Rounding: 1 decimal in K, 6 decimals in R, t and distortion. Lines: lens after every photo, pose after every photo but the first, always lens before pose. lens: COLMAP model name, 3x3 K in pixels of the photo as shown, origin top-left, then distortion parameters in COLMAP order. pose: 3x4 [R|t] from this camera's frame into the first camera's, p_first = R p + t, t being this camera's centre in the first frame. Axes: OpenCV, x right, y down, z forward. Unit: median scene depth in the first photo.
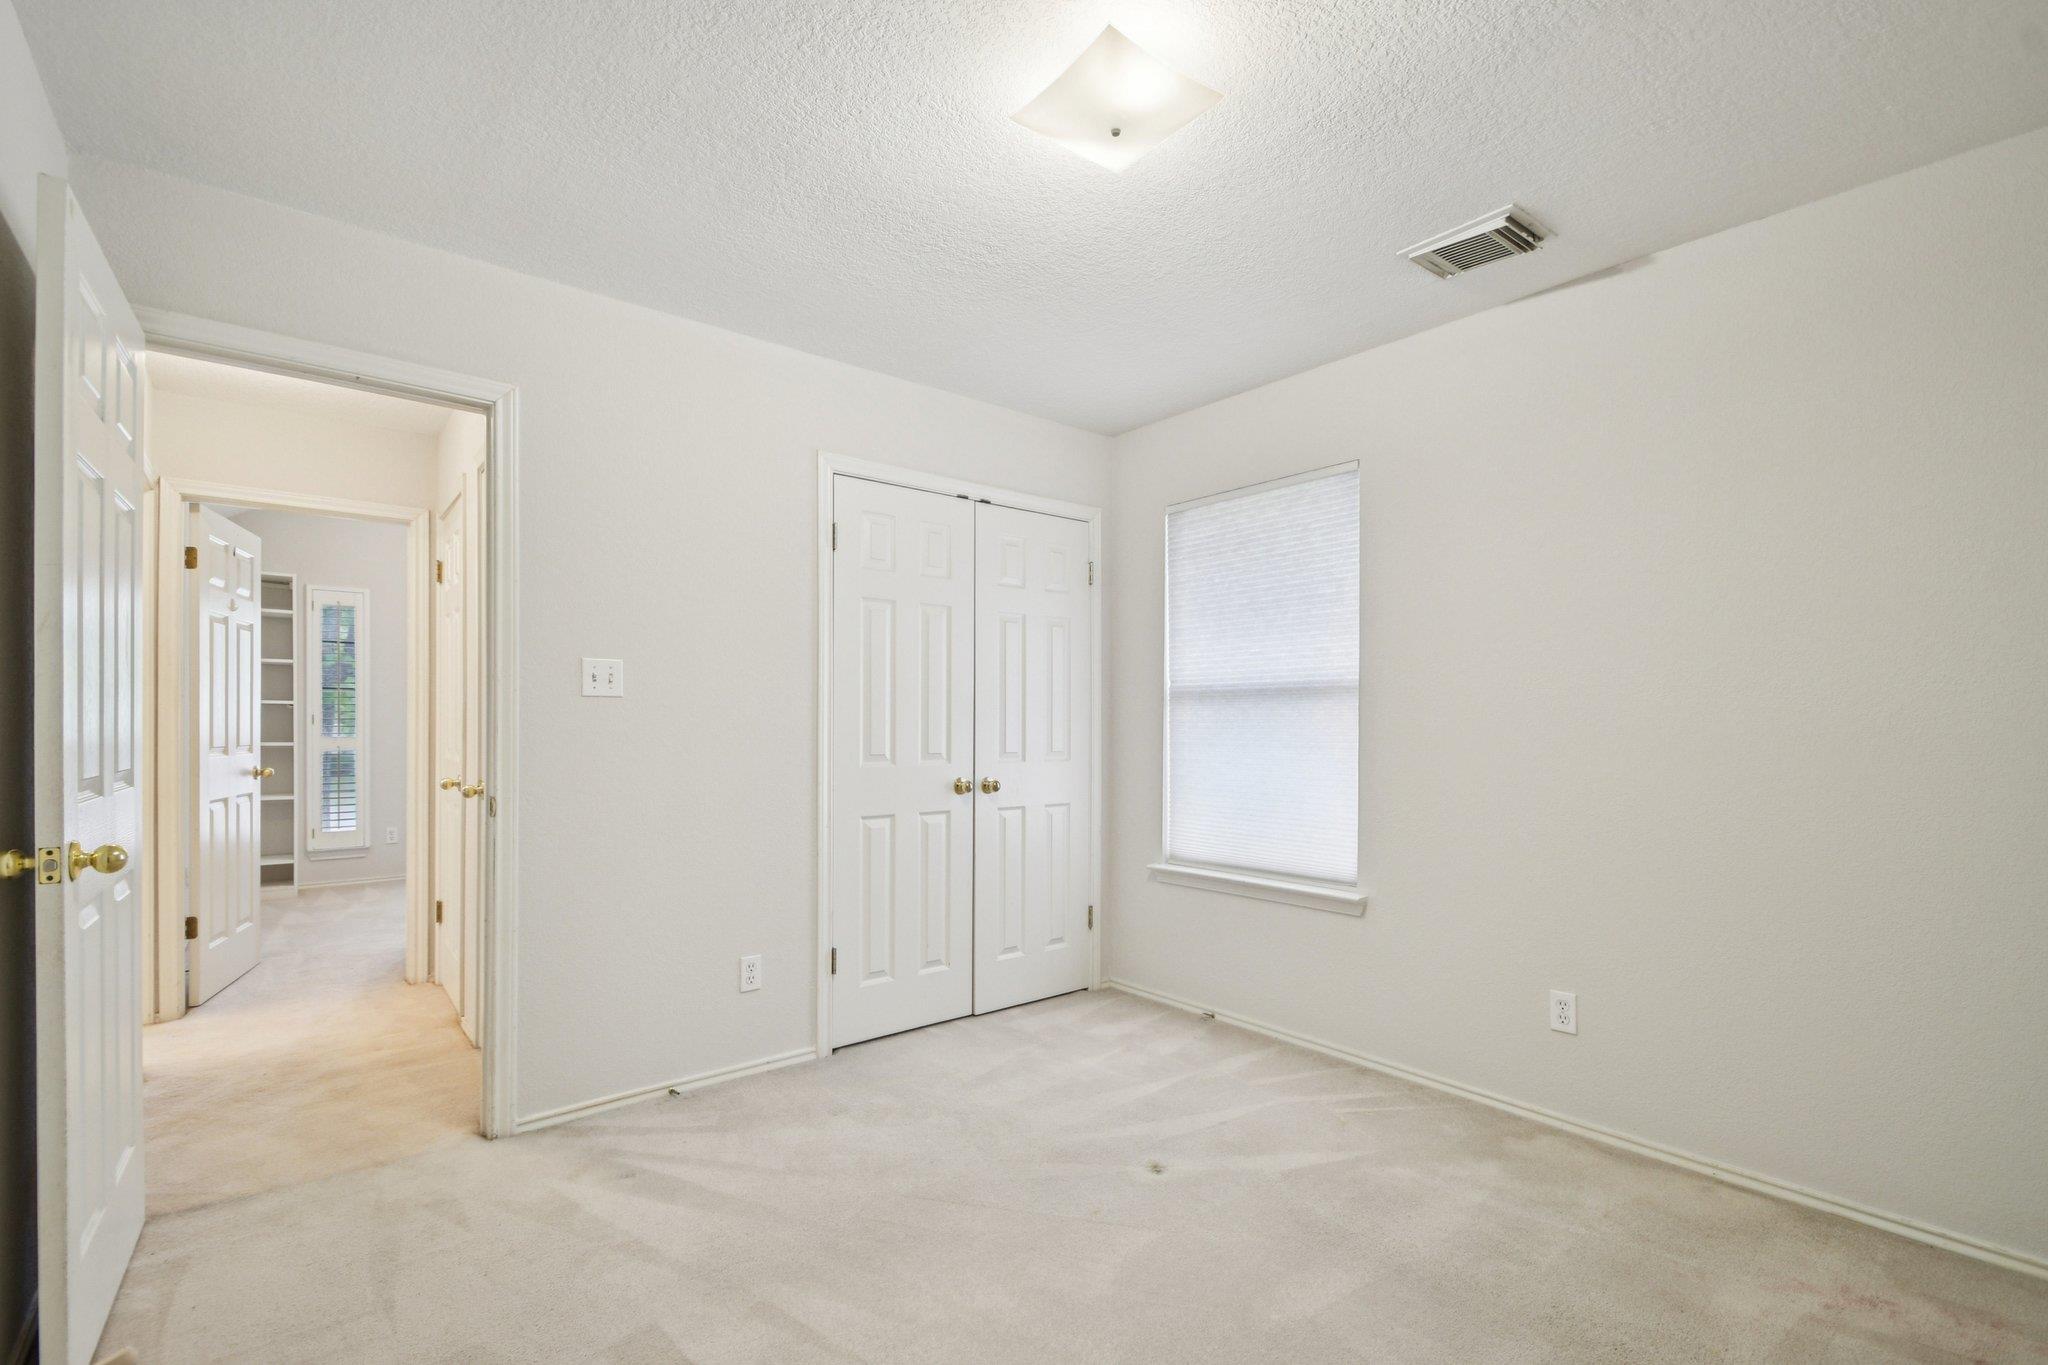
lens RADIAL K [[874.8, 0, 988.7], [0, 874.8, 723.0], [0, 0, 1]] dist [-0.000862, -0.000208]
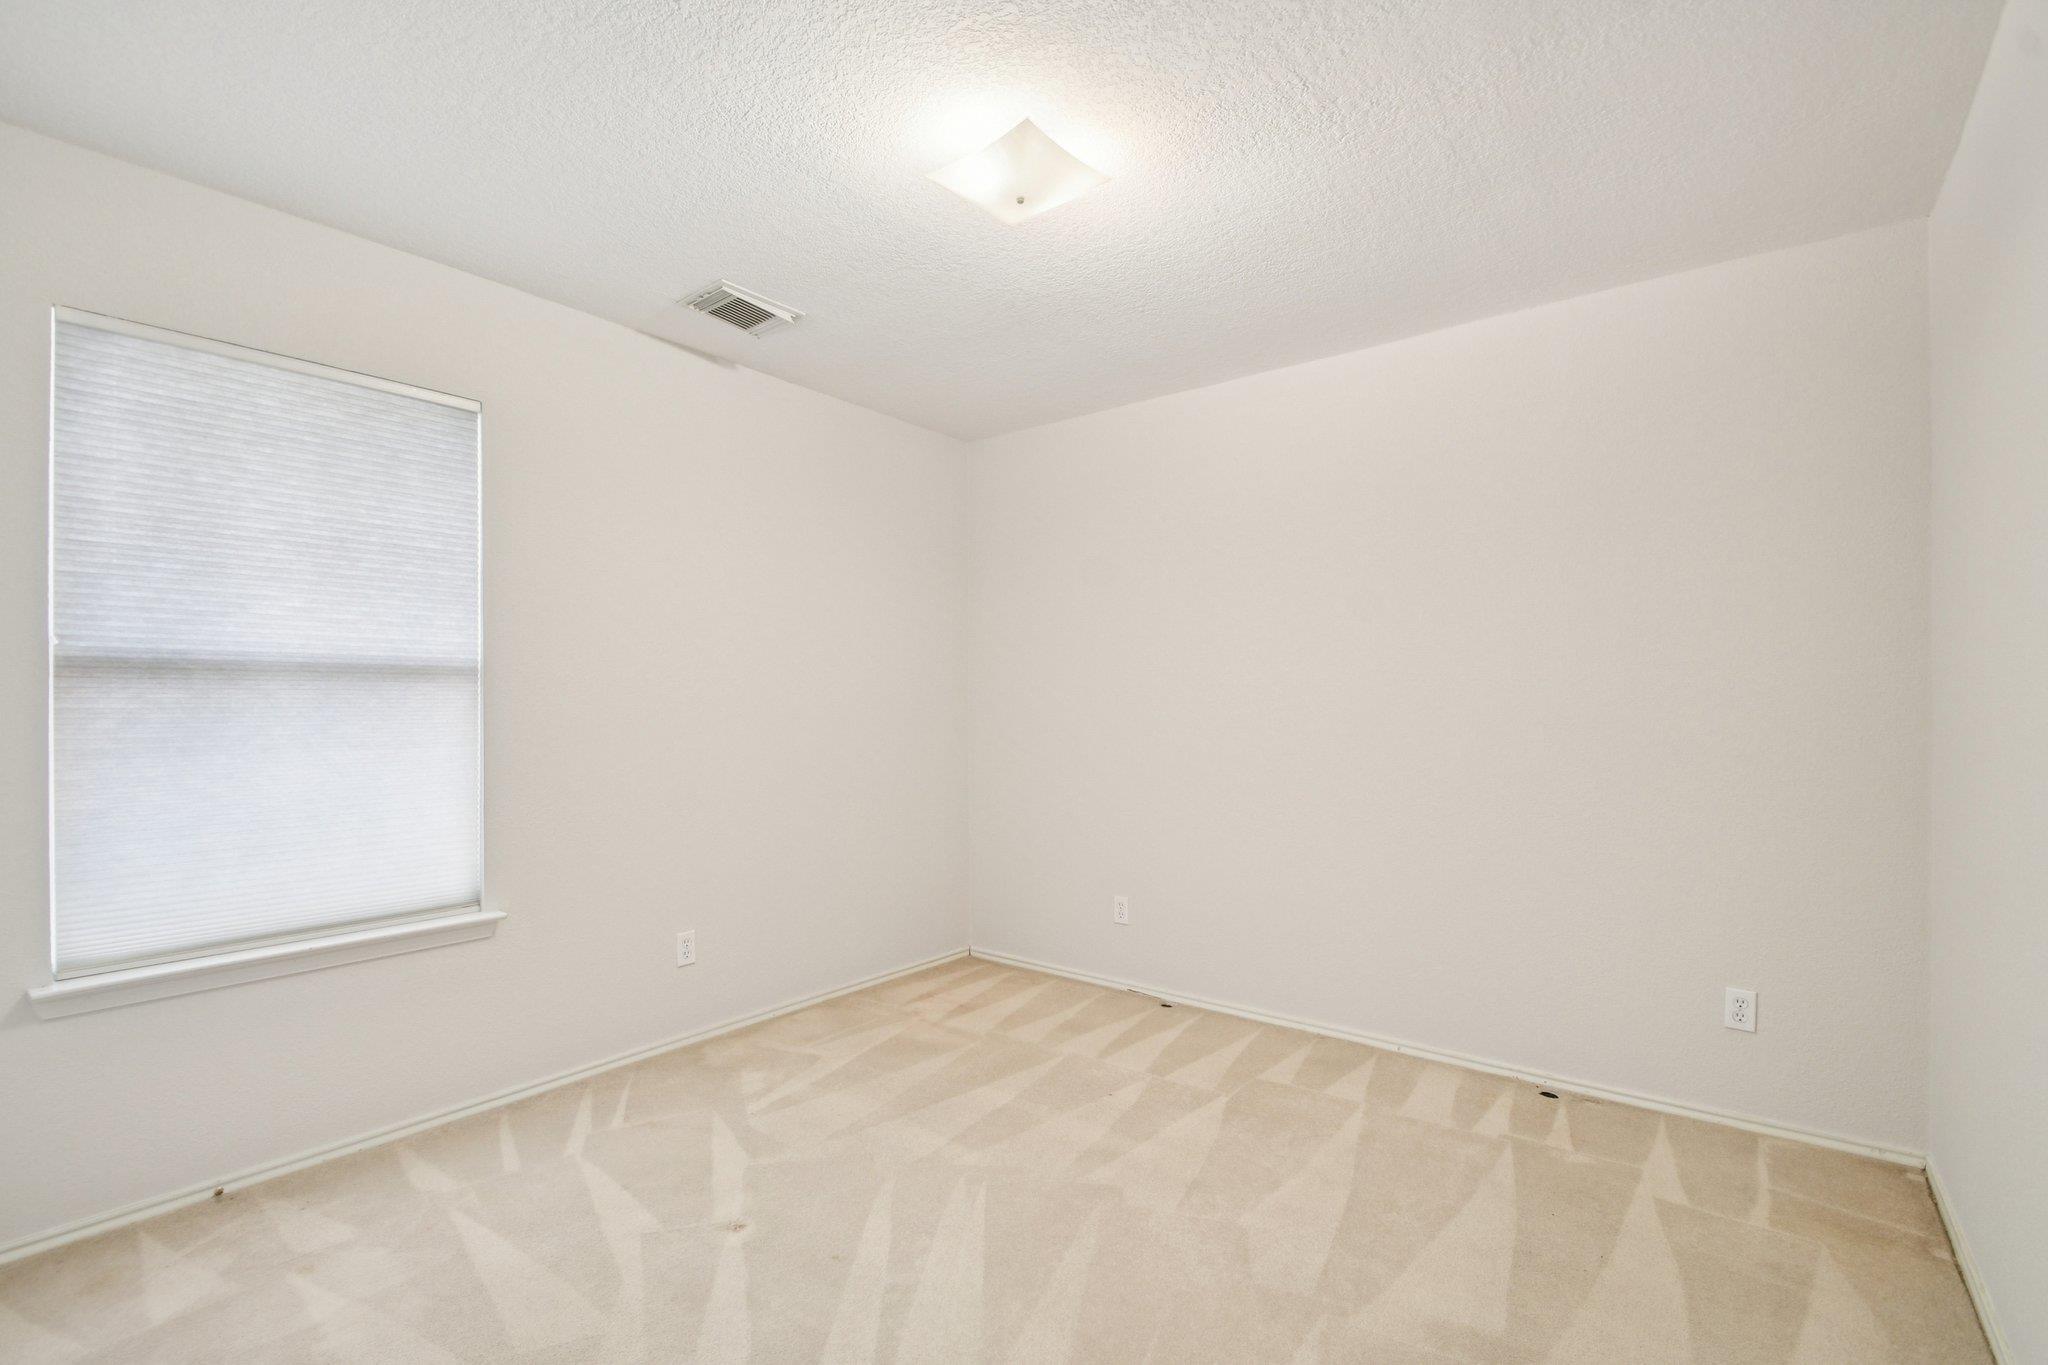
lens RADIAL K [[904.9, 0, 1022.6], [0, 904.9, 714.7], [0, 0, 1]] dist [-0.000539, -0.015682]
pose [[-0.223015, -0.007779, 0.974784, -0.542800], [0.008863, 0.999911, 0.010007, -0.000941], [-0.974775, 0.010871, -0.222926, 0.673485]]
